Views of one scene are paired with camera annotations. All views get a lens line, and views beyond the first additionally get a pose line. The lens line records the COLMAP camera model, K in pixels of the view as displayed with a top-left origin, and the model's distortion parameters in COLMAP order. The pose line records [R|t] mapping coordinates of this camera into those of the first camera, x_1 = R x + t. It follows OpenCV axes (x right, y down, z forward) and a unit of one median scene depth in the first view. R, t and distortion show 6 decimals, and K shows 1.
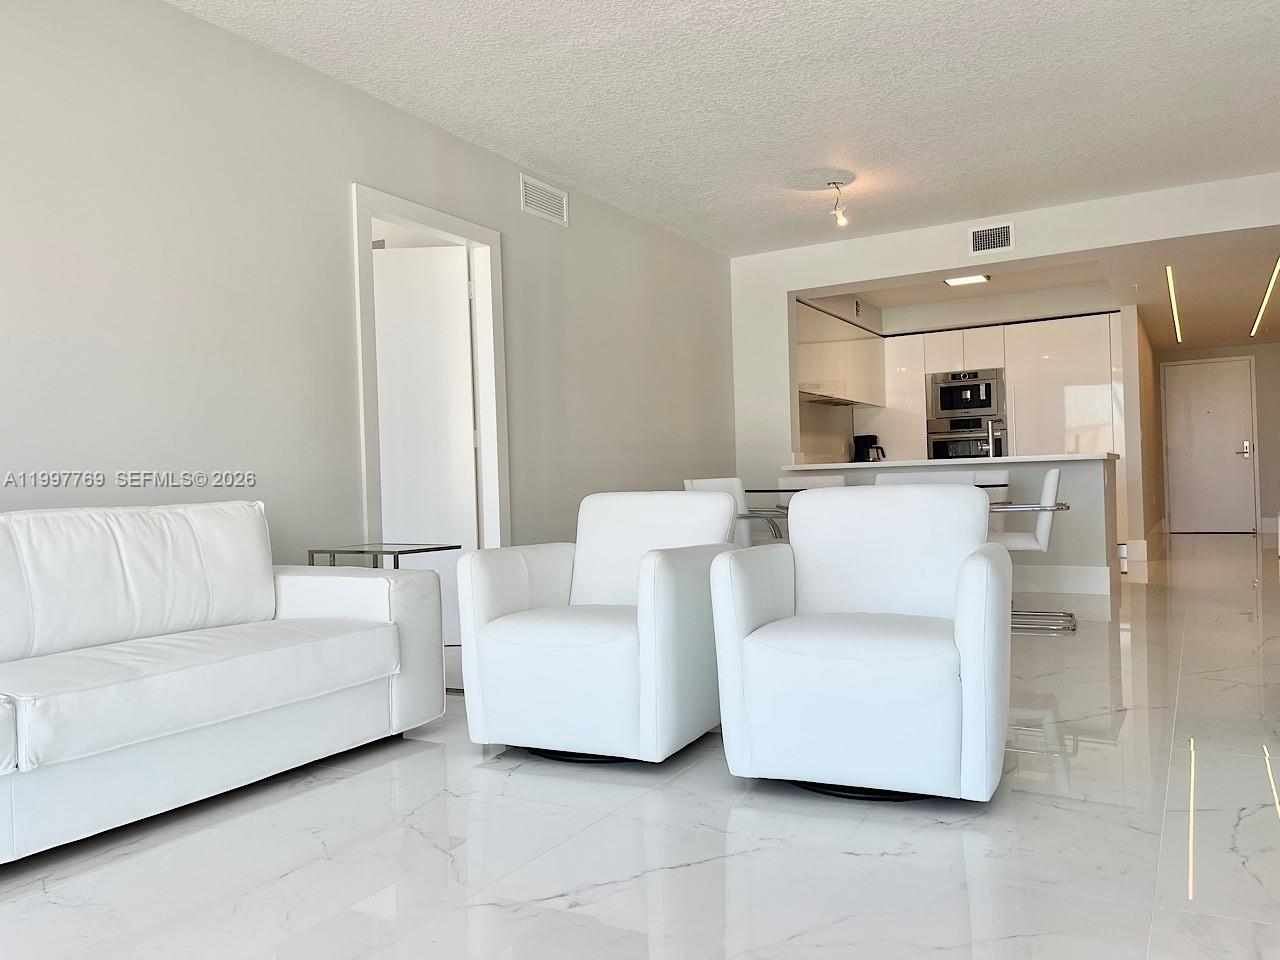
lens RADIAL K [[961.9, 0, 633.5], [0, 961.9, 486.7], [0, 0, 1]] dist [0.039003, -0.043697]
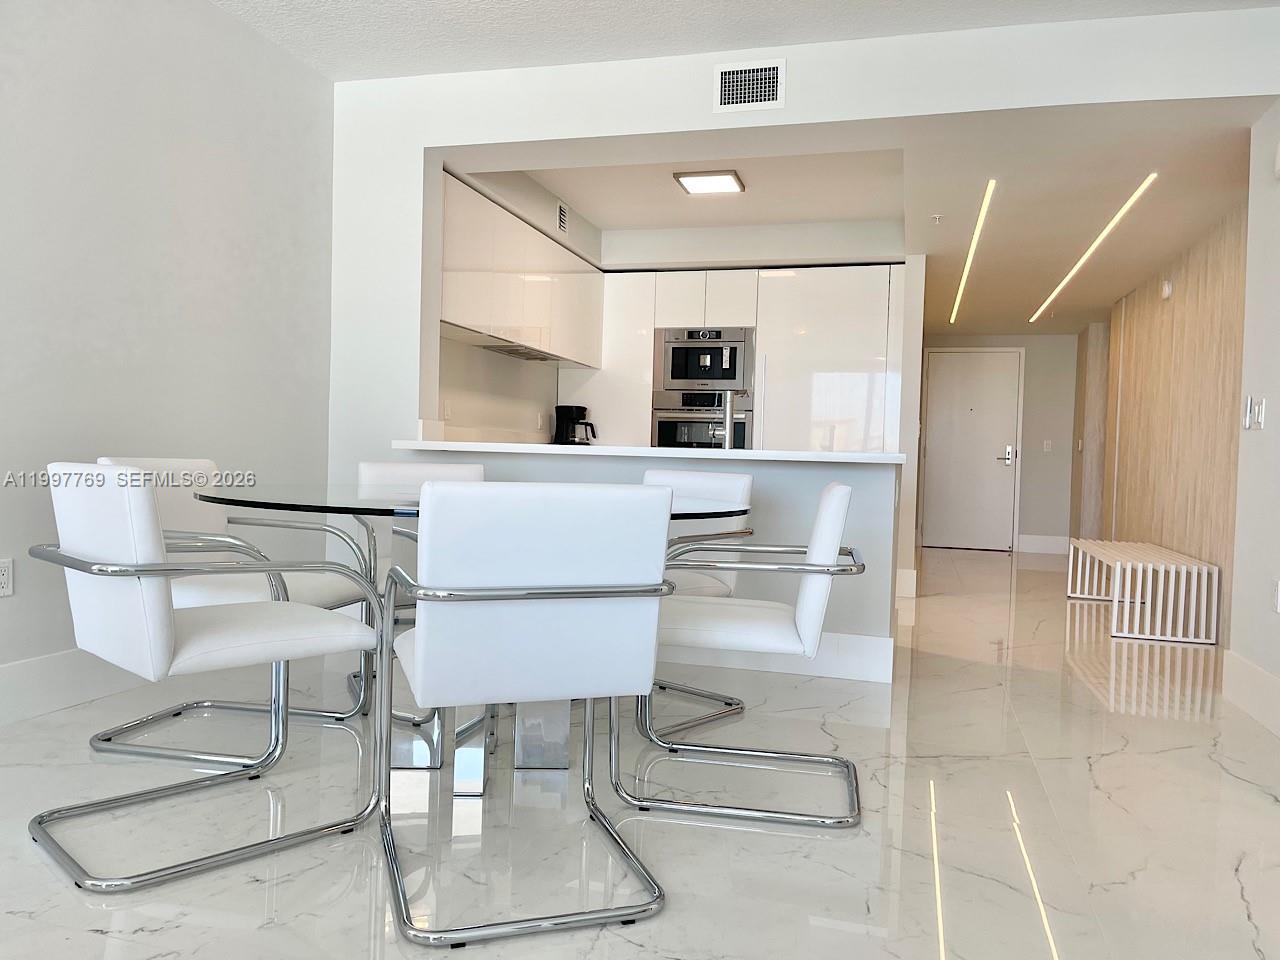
lens RADIAL K [[961.9, 0, 637.7], [0, 961.9, 492.5], [0, 0, 1]] dist [0.039003, -0.043697]
pose [[0.966629, 0.050805, 0.251092, 0.117448], [-0.059499, 0.997859, 0.027150, -0.011636], [-0.249175, -0.041183, 0.967582, 0.303022]]
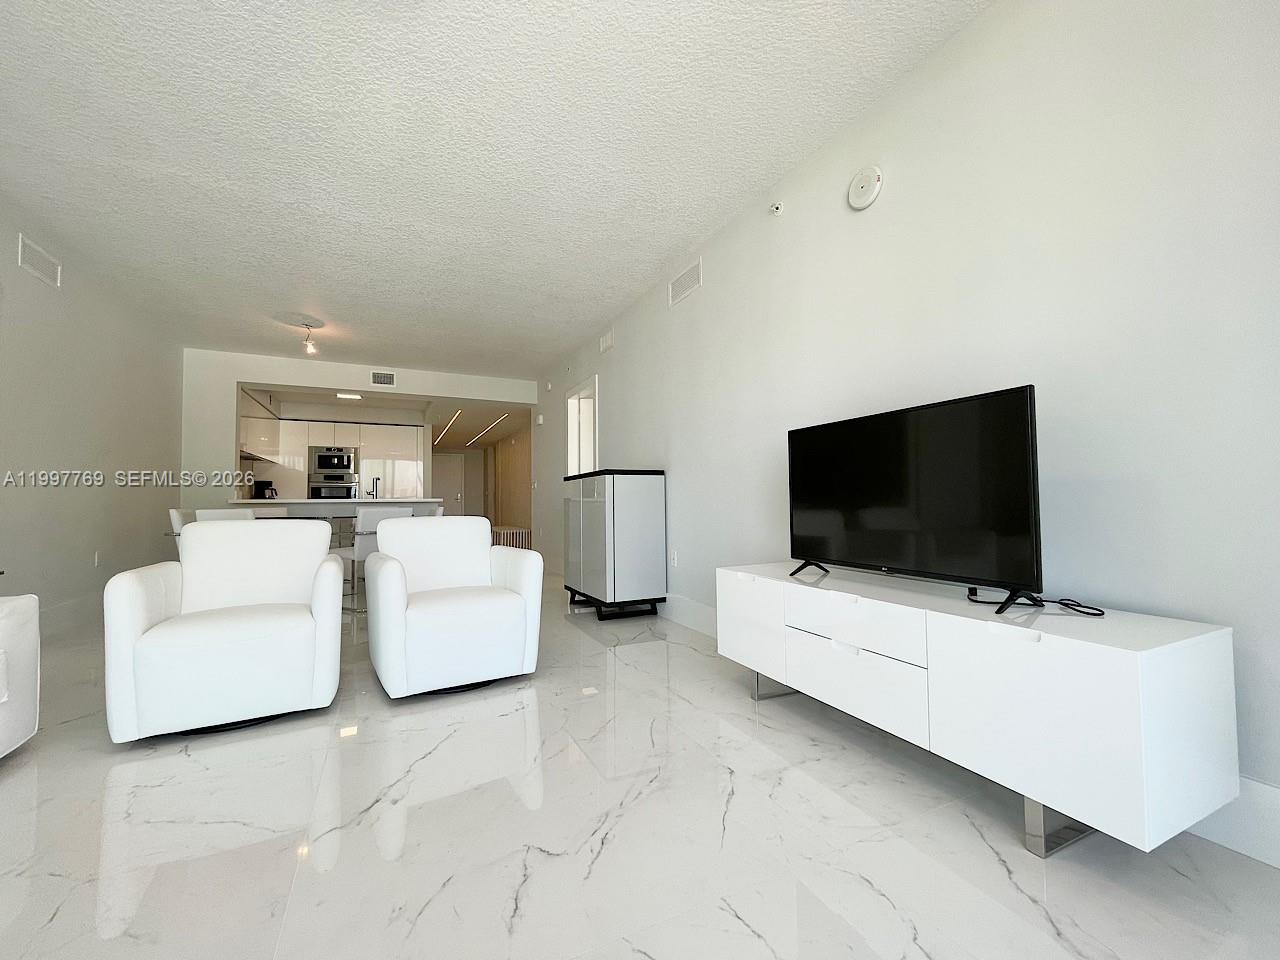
lens RADIAL K [[518.7, 0, 634.0], [0, 518.7, 486.8], [0, 0, 1]] dist [-0.001423, 0.000166]
pose [[0.568044, 0.050266, 0.821462, -0.107969], [-0.007381, 0.998404, -0.055989, -0.001980], [-0.822965, 0.025741, 0.567508, 0.047030]]
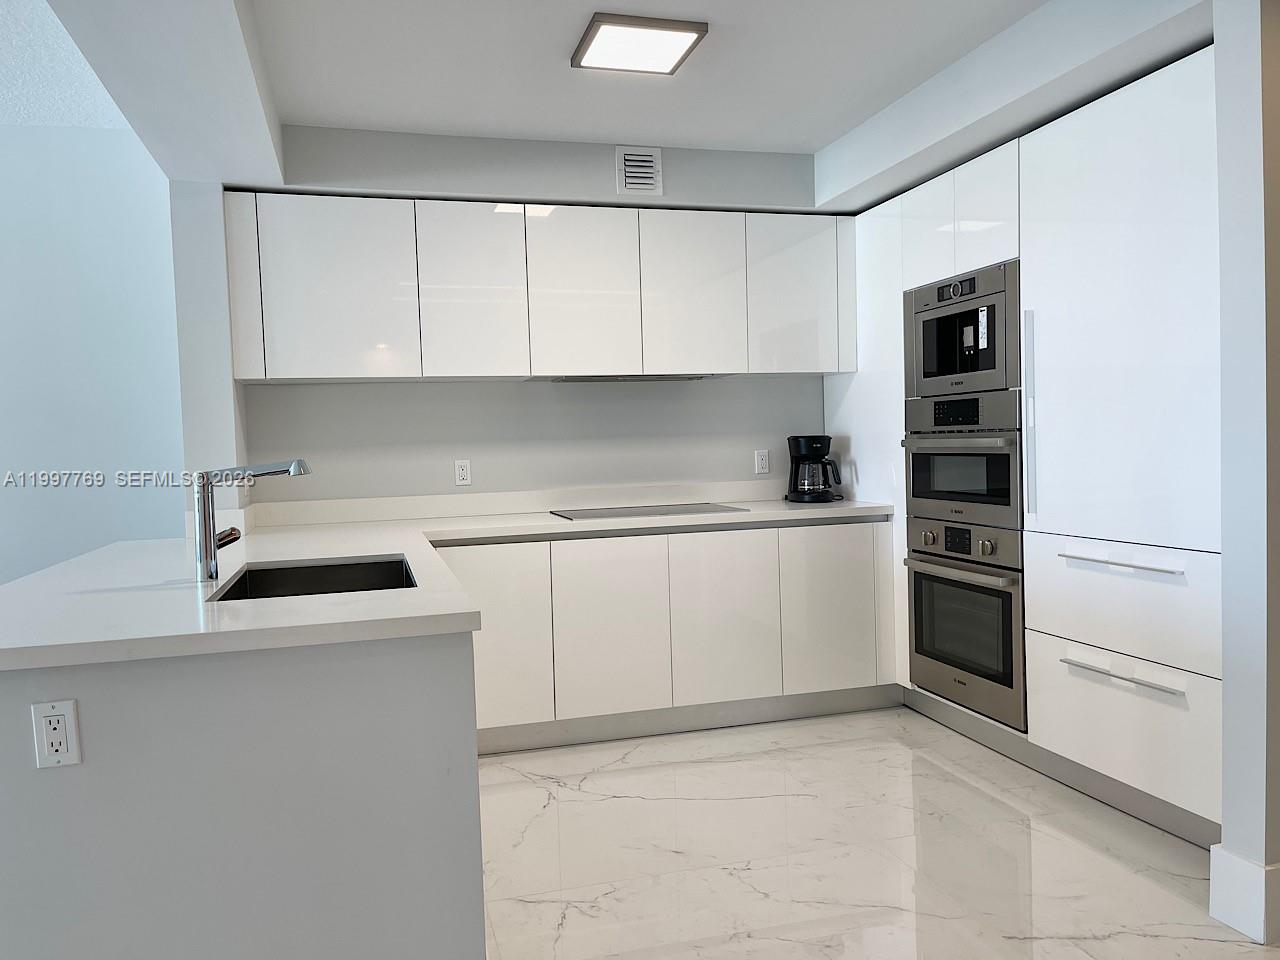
lens RADIAL K [[961.9, 0, 628.7], [0, 961.9, 487.2], [0, 0, 1]] dist [0.039003, -0.043697]
pose [[0.717255, 0.042002, -0.695544, 0.533007], [0.005186, 0.997832, 0.065605, -0.062301], [0.696792, -0.050663, 0.715482, 0.634910]]
